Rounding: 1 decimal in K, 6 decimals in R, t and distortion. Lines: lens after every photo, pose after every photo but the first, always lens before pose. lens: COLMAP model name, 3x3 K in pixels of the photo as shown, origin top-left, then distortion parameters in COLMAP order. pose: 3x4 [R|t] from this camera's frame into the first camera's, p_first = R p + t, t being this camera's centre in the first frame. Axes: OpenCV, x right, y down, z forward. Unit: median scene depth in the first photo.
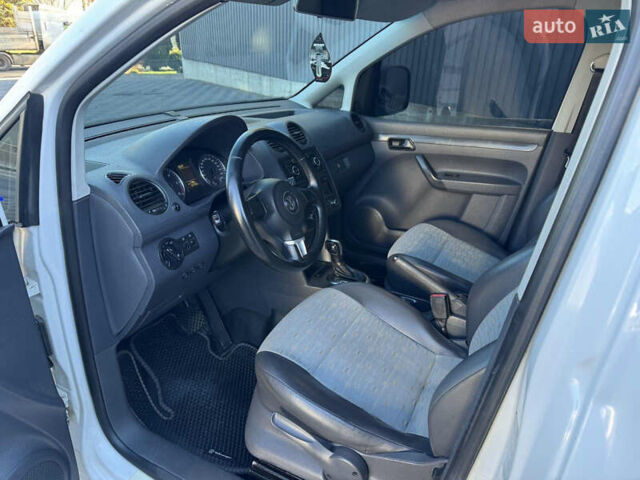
lens RADIAL K [[458.5, 0, 320.0], [0, 458.5, 240.0], [0, 0, 1]] dist [0.116305, -0.168590]
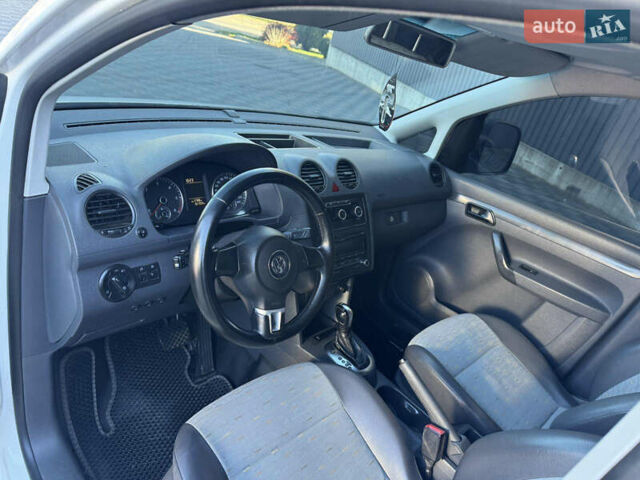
lens RADIAL K [[458.5, 0, 320.0], [0, 458.5, 240.0], [0, 0, 1]] dist [0.116305, -0.168590]
pose [[0.928231, 0.317806, -0.193354, 0.102618], [-0.317409, 0.947683, 0.033876, -0.120849], [0.194005, 0.029928, 0.980544, 0.143915]]
